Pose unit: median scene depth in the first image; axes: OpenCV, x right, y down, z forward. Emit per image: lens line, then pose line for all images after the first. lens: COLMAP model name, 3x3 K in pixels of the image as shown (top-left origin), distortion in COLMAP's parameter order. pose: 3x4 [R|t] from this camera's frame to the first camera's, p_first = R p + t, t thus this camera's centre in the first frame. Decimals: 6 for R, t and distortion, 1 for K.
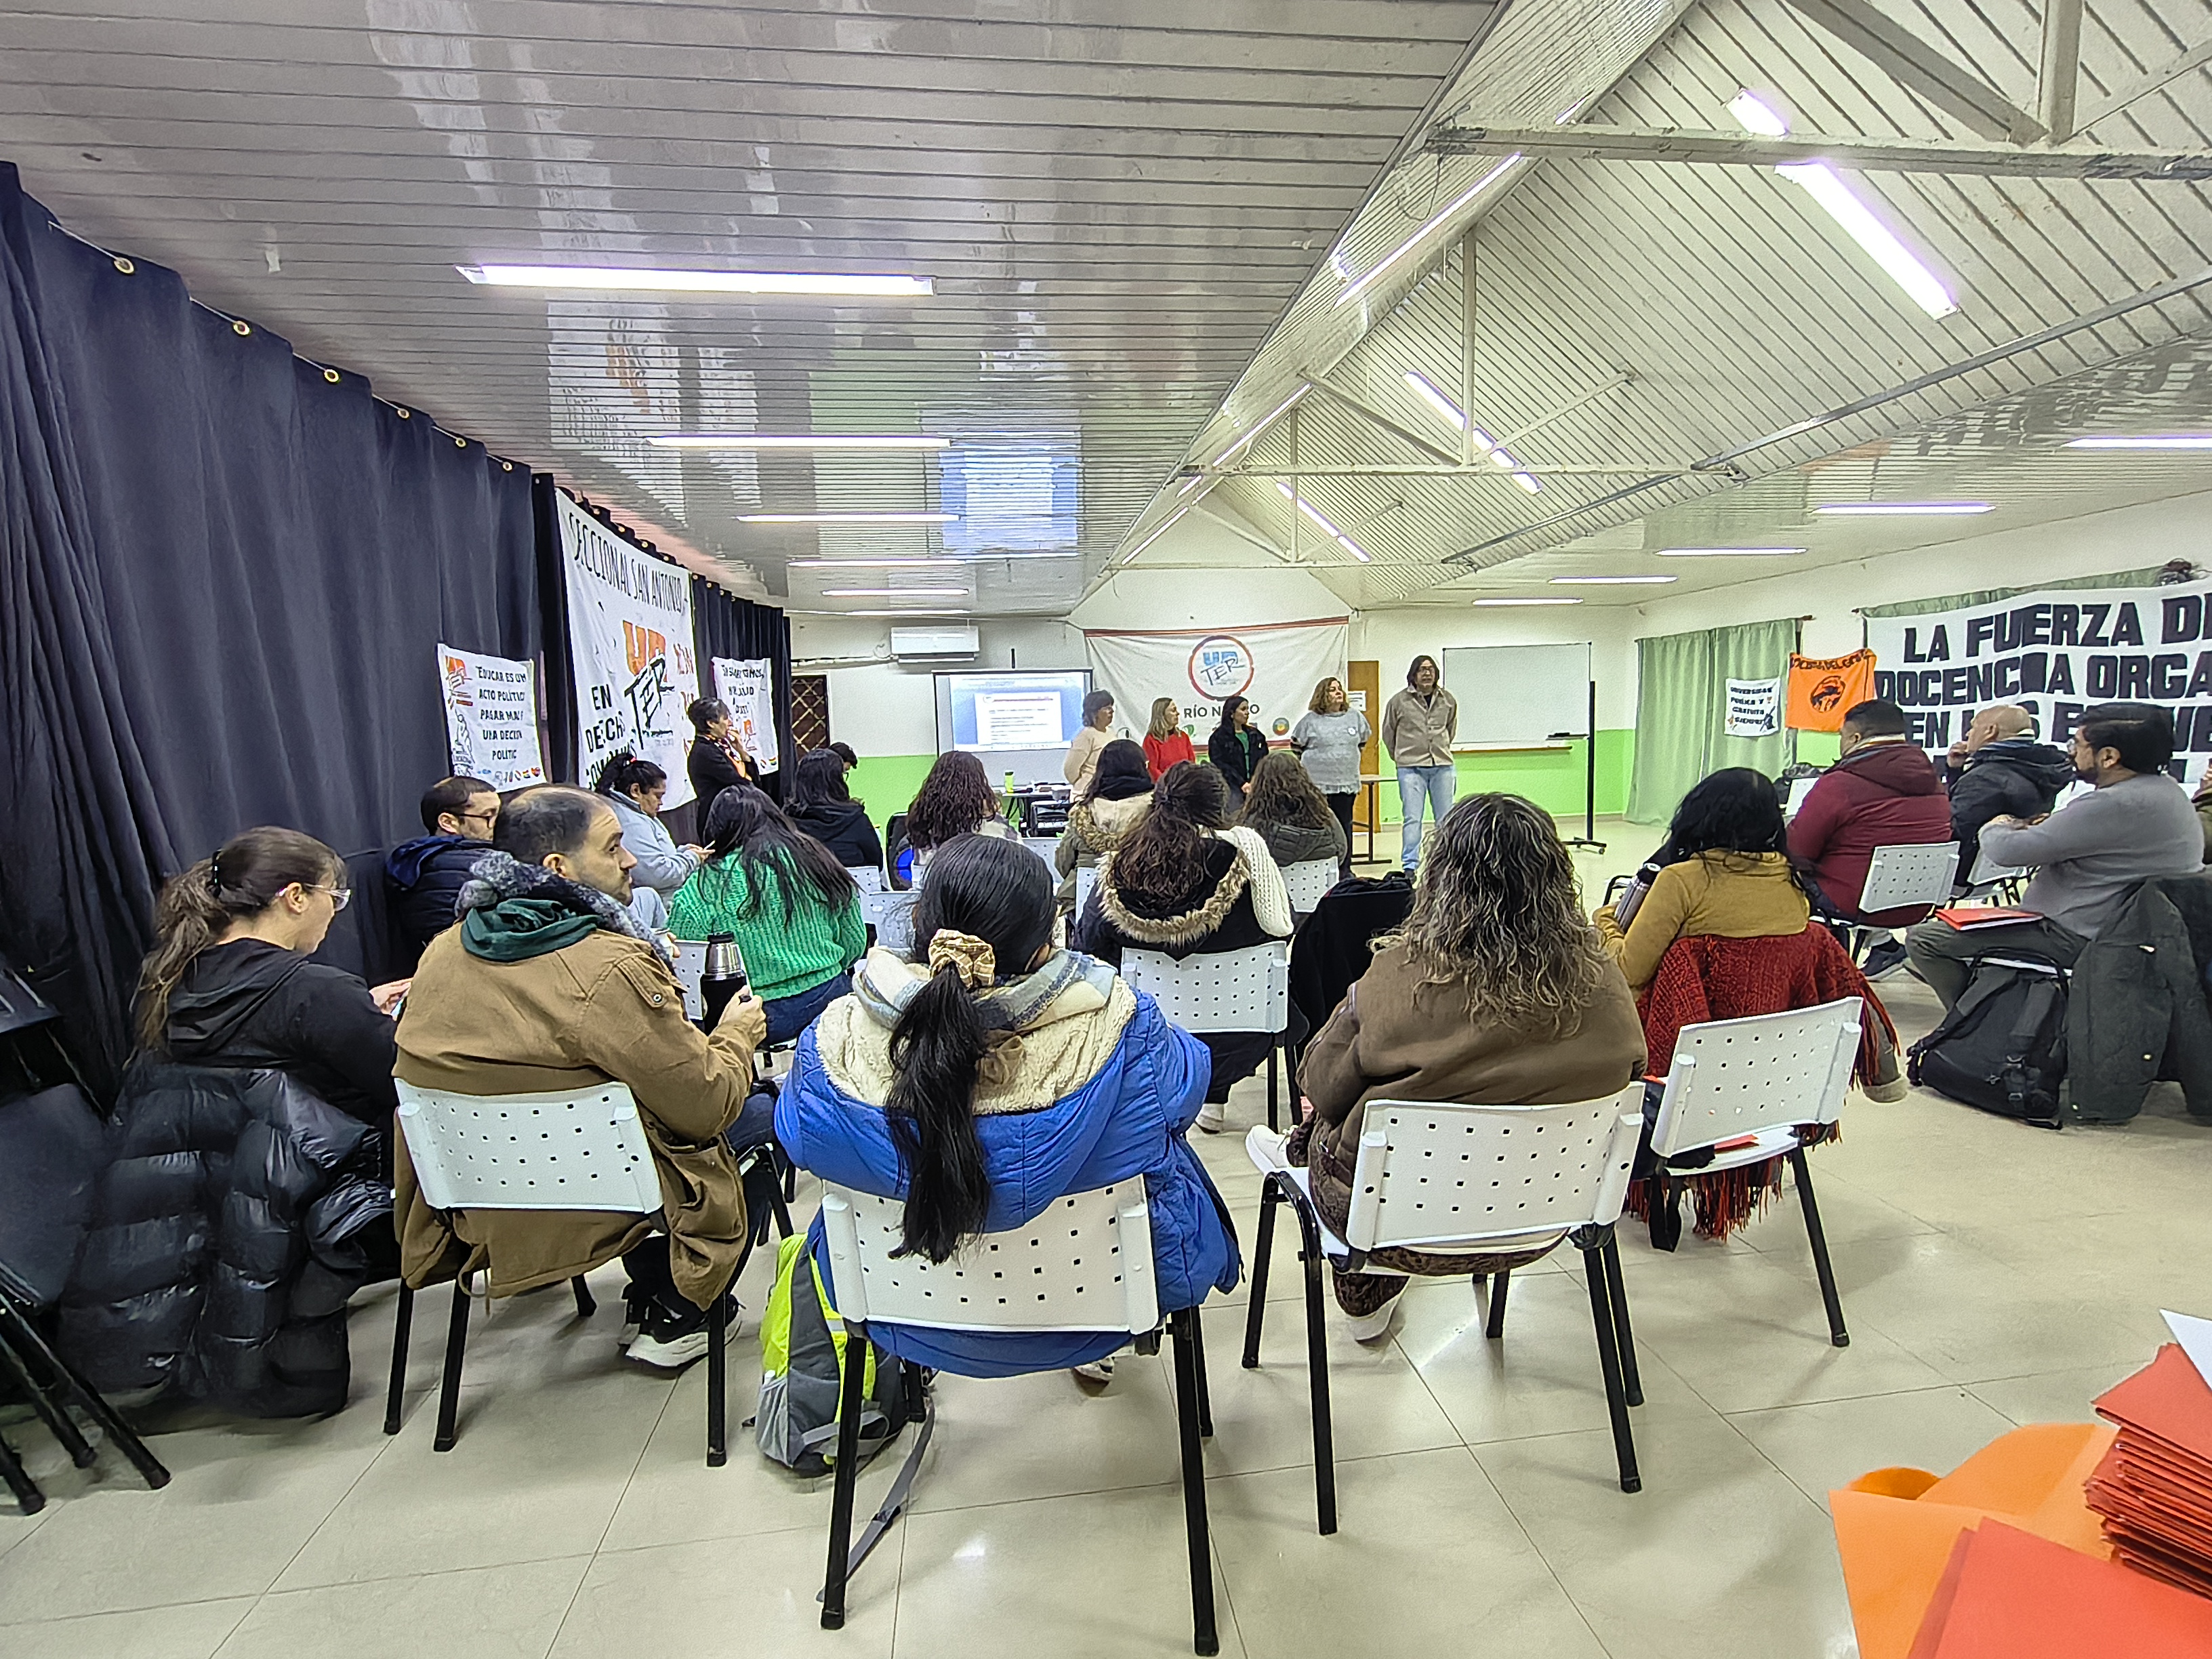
lens RADIAL K [[1003.3, 0, 1106.0], [0, 1003.3, 829.5], [0, 0, 1]] dist [0.017063, -0.006207]
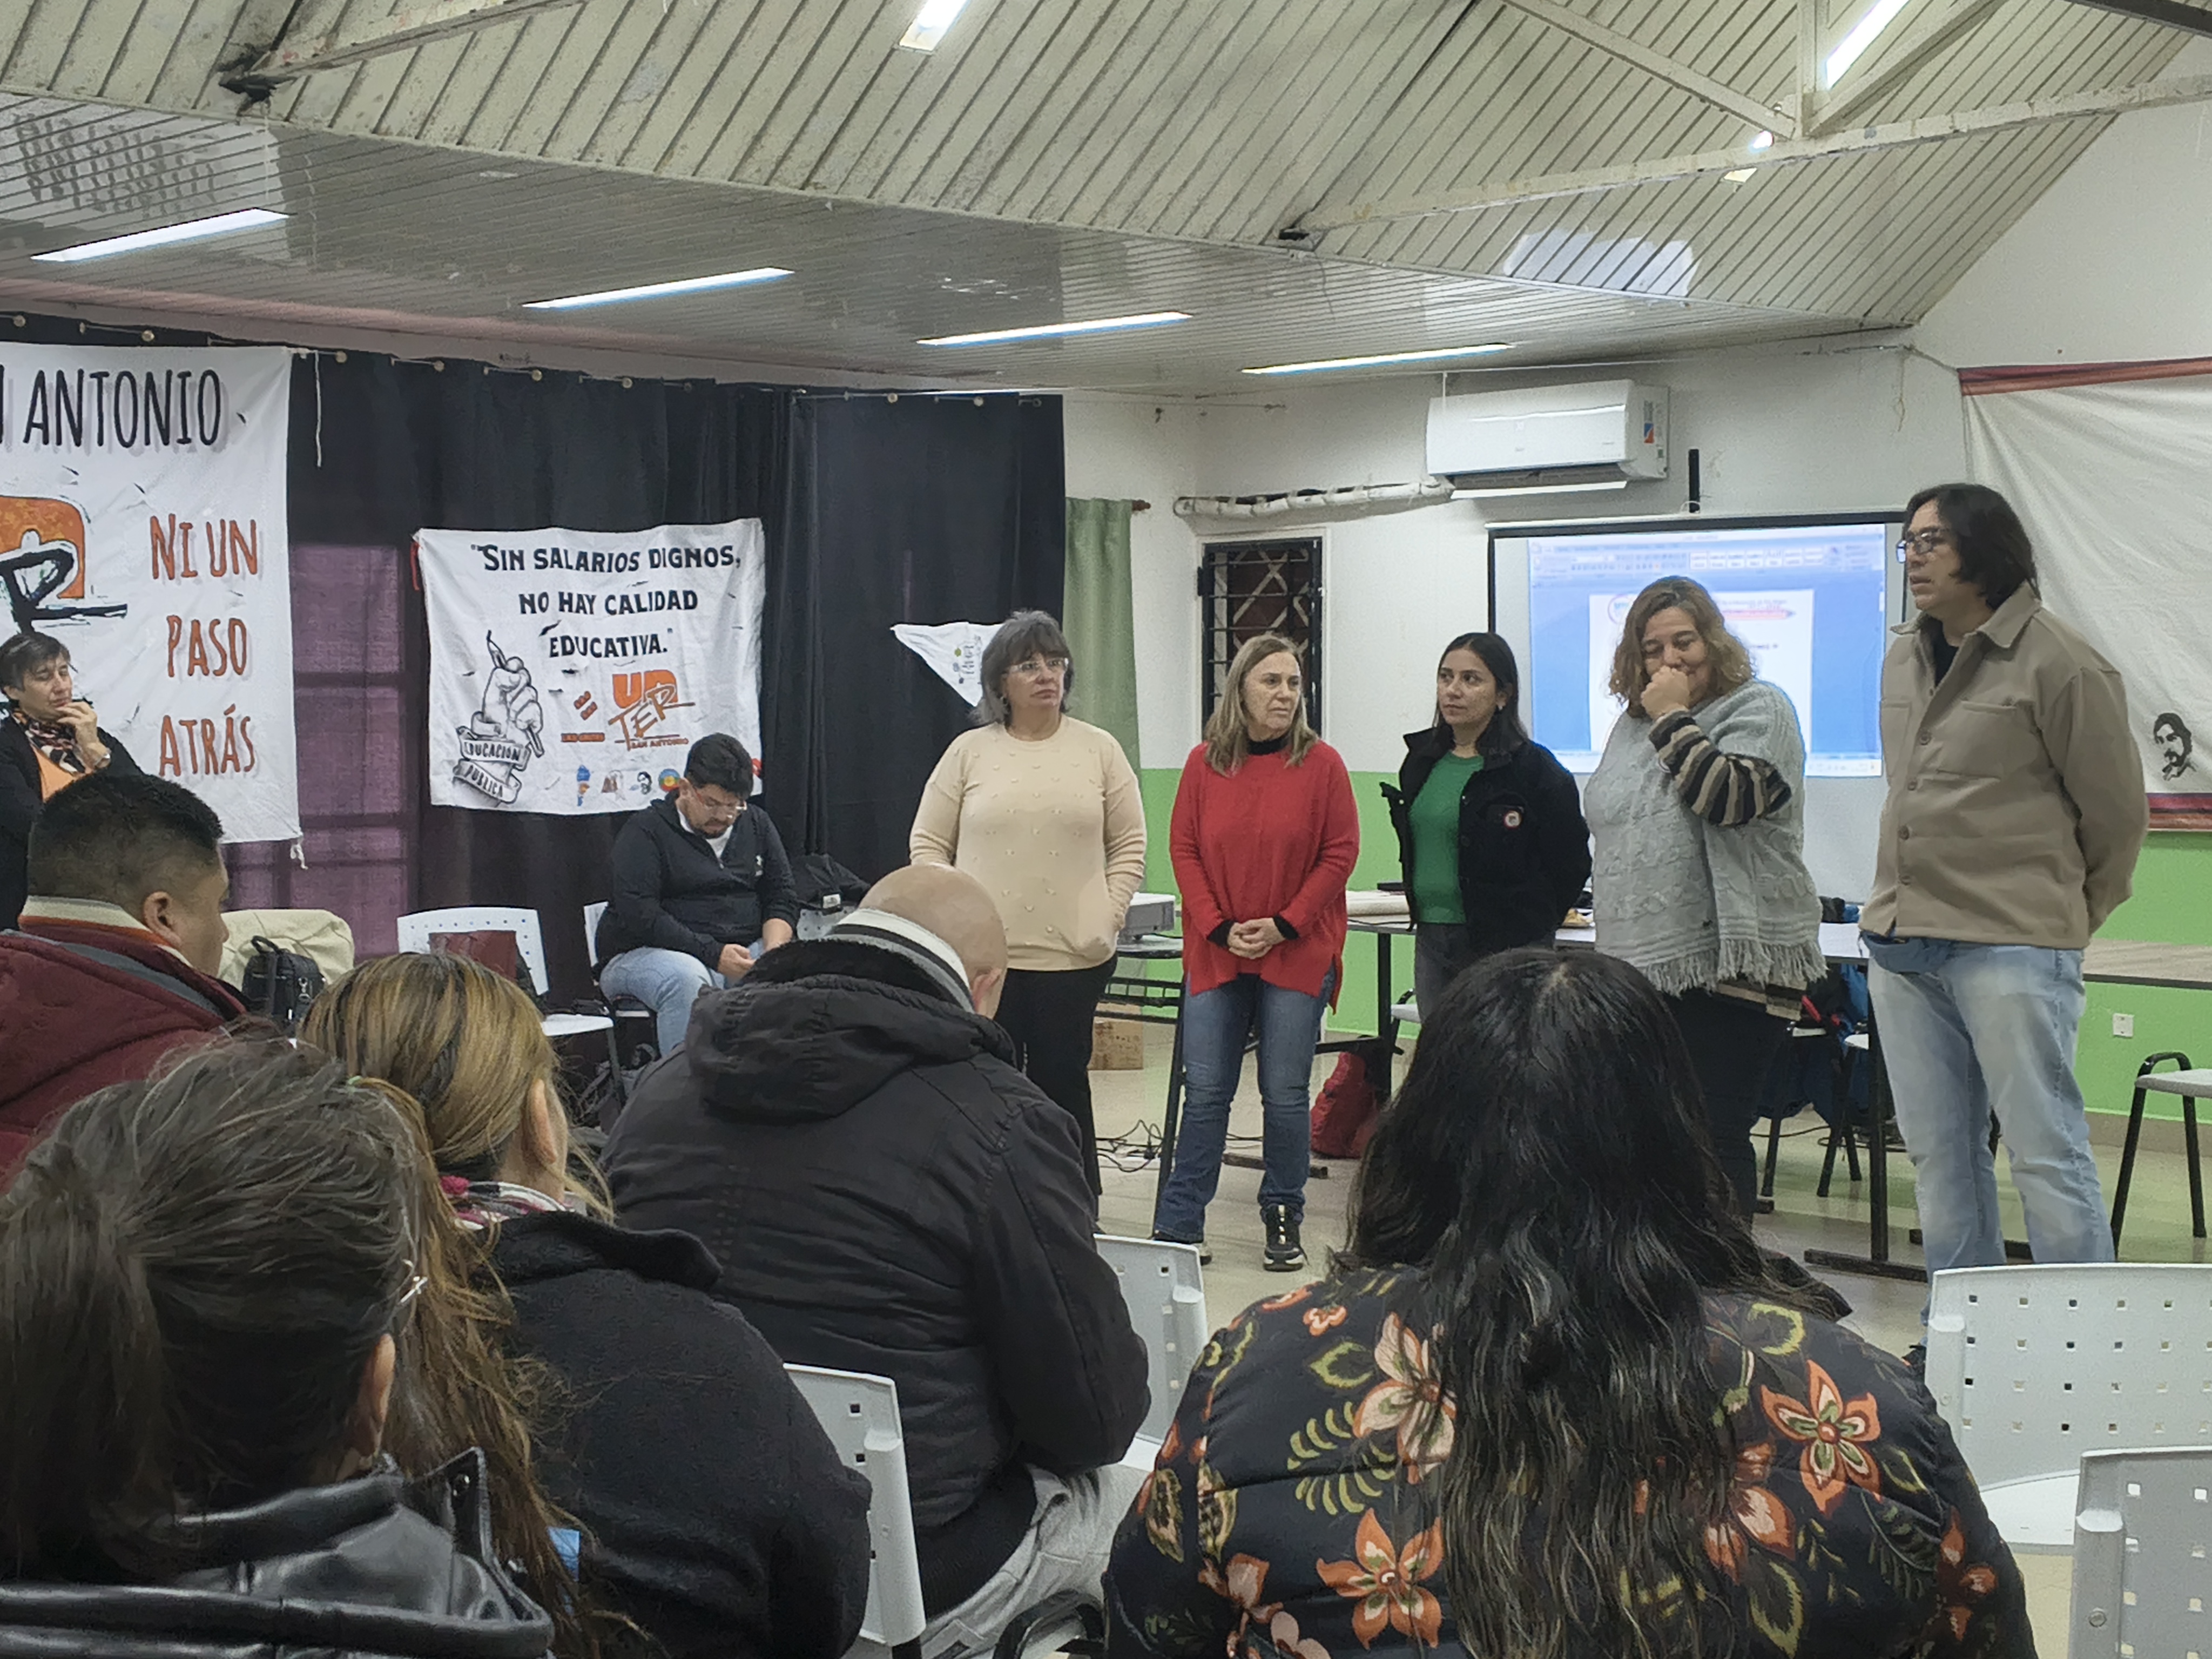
lens RADIAL K [[3289.1, 0, 1121.1], [0, 3289.1, 818.3], [0, 0, 1]] dist [0.174154, -0.584196]
pose [[0.582481, 0.061941, -0.810481, 0.930368], [-0.096951, 0.995269, 0.006386, -0.082769], [0.807042, 0.074857, 0.585730, 0.396782]]
